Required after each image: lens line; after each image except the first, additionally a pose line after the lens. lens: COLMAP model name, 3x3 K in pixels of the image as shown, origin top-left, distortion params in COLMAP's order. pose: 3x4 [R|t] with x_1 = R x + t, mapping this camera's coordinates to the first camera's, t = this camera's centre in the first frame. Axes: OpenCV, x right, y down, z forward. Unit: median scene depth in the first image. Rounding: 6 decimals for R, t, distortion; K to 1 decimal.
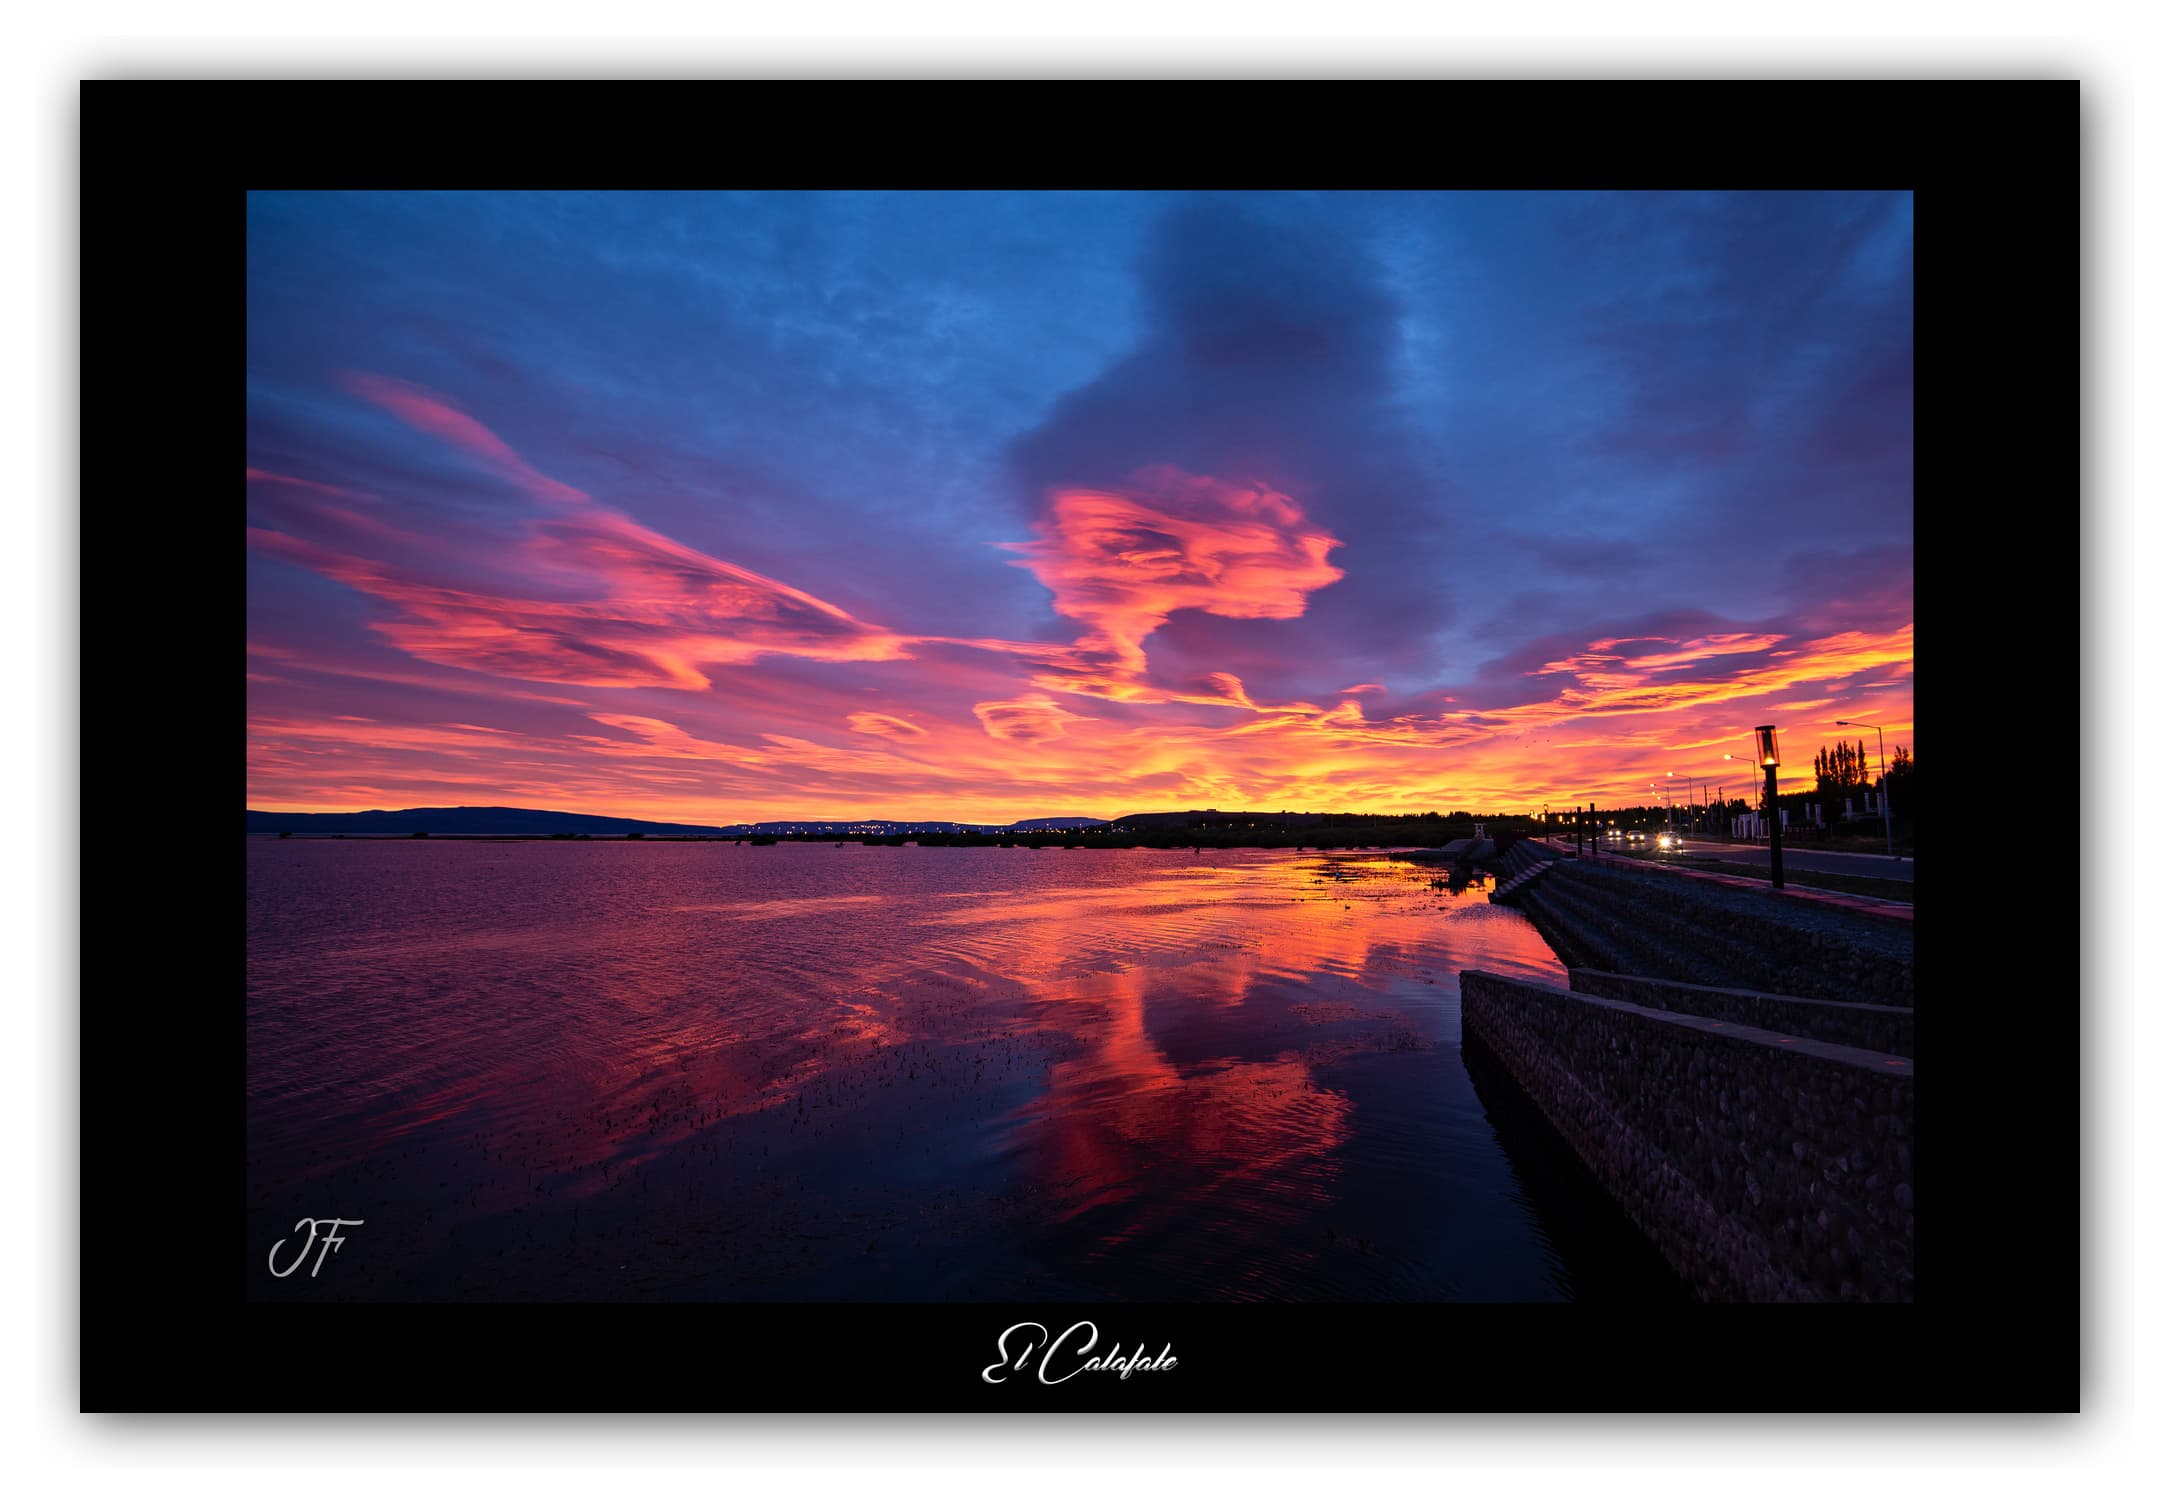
lens RADIAL K [[14694.2, 0, 1085.0], [0, 14694.2, 751.5], [0, 0, 1]] dist [0.310477, 5.543625]
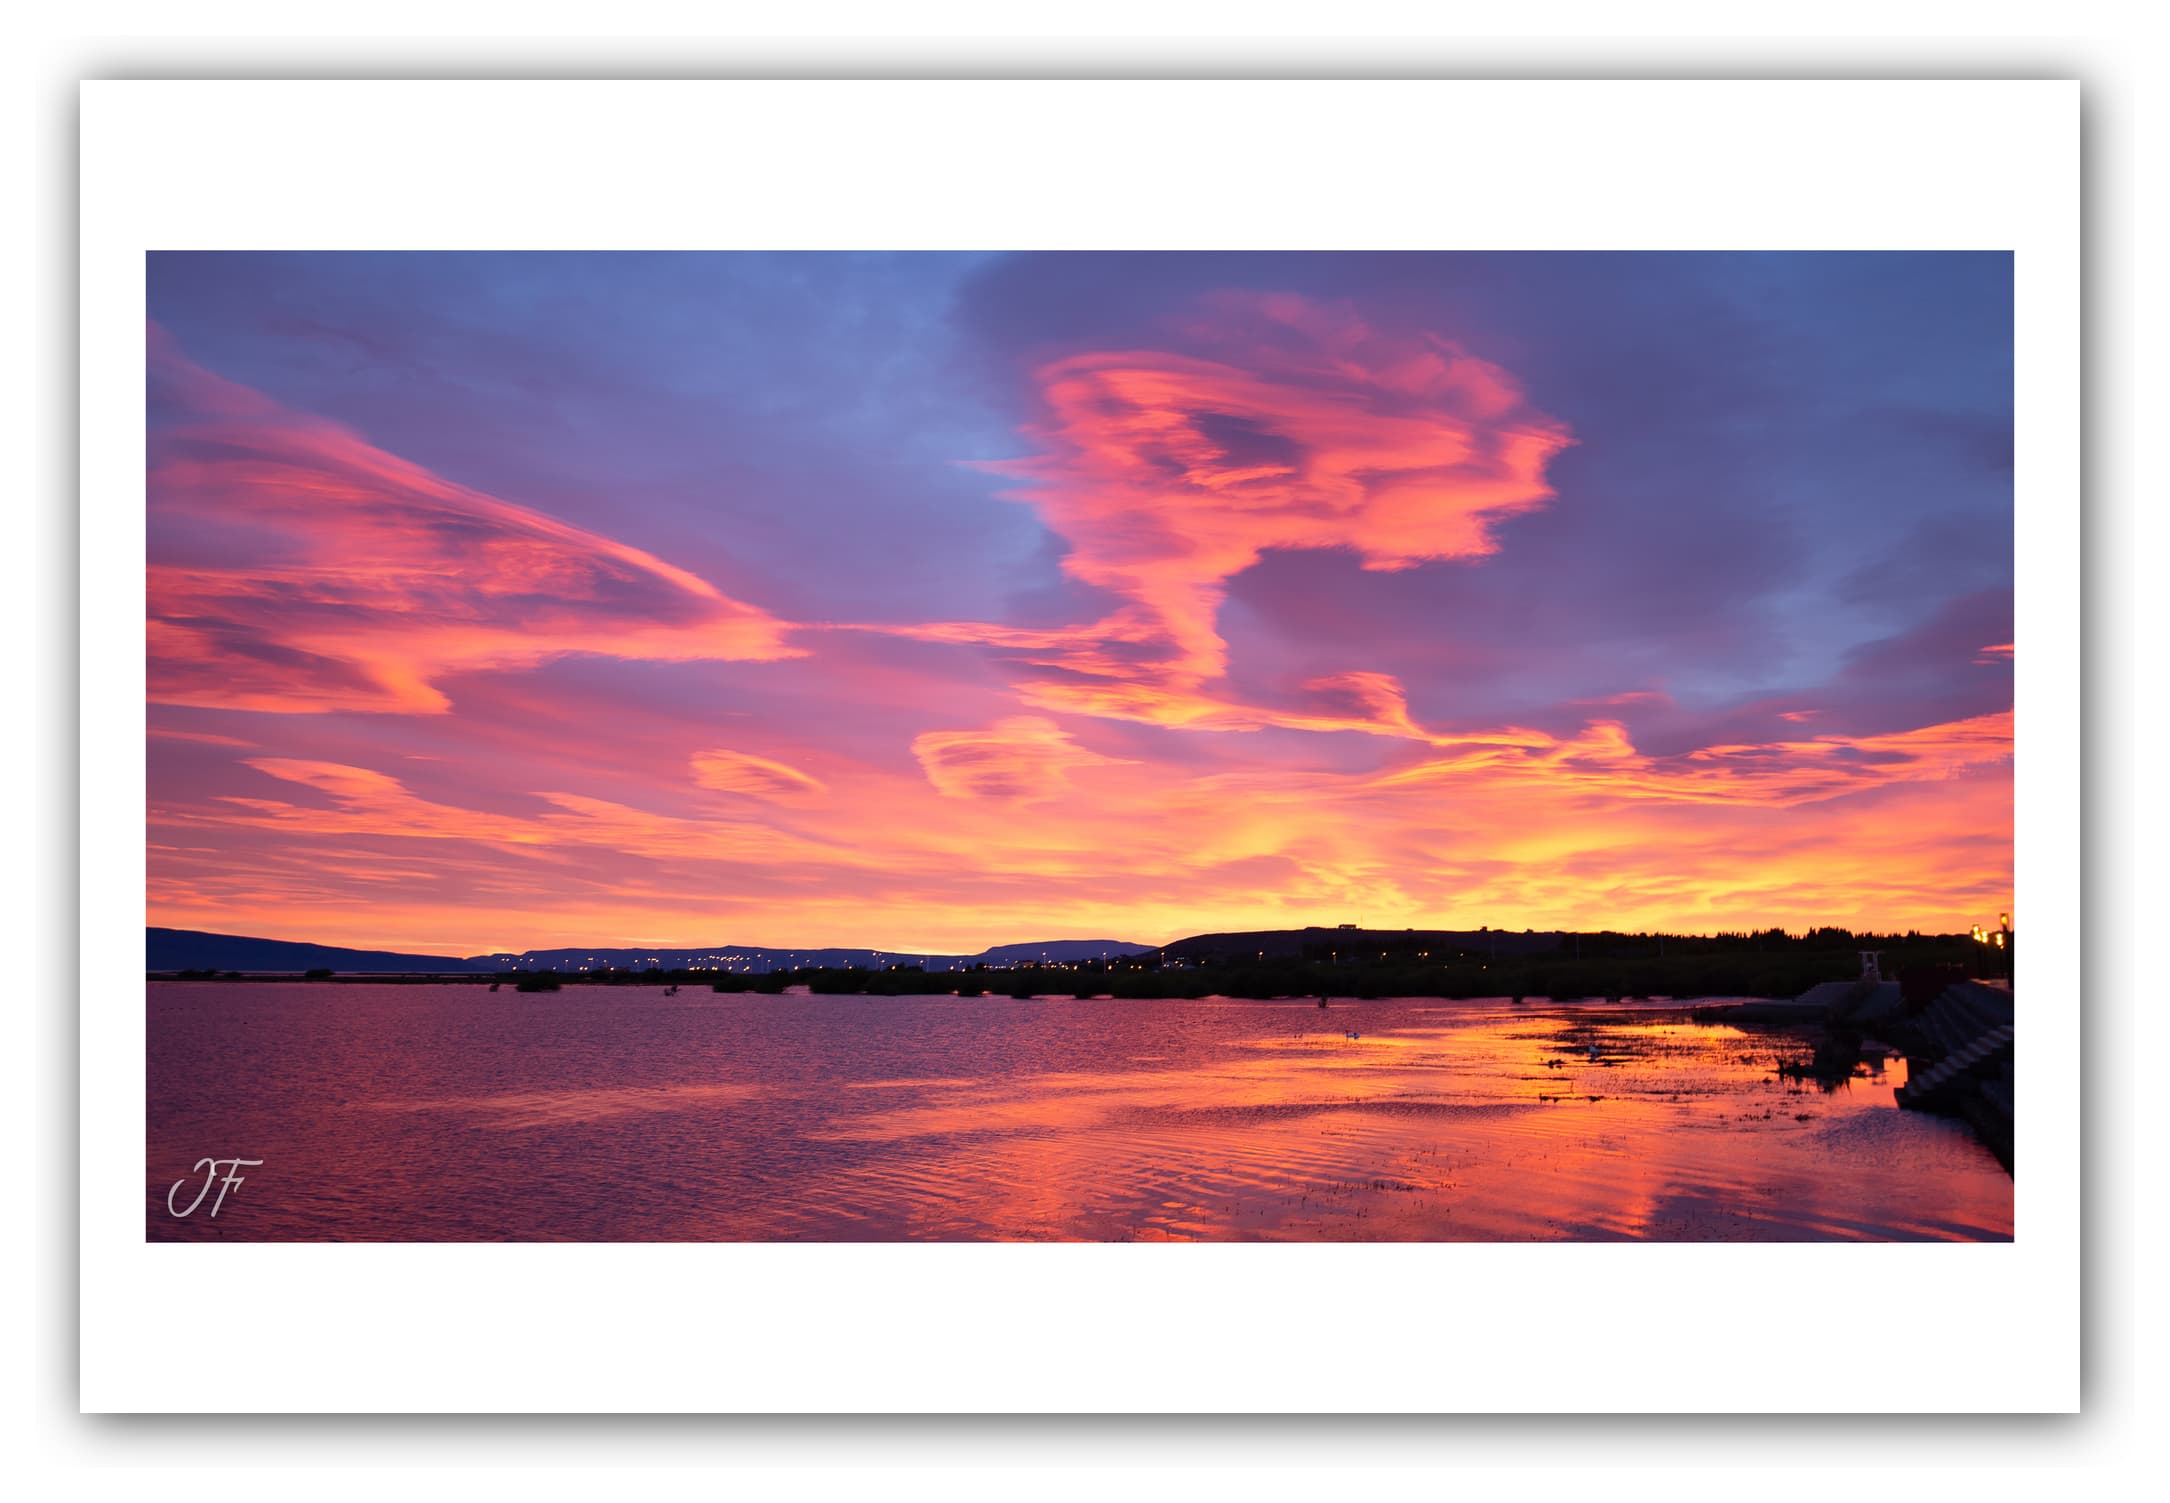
lens RADIAL K [[14694.2, 0, 1085.0], [0, 14694.2, 751.5], [0, 0, 1]] dist [0.310477, 5.543625]
pose [[0.999964, -0.006029, -0.005988, 0.002198], [0.005996, 0.999966, -0.005633, 0.000564], [0.006022, 0.005597, 0.999966, 0.450622]]
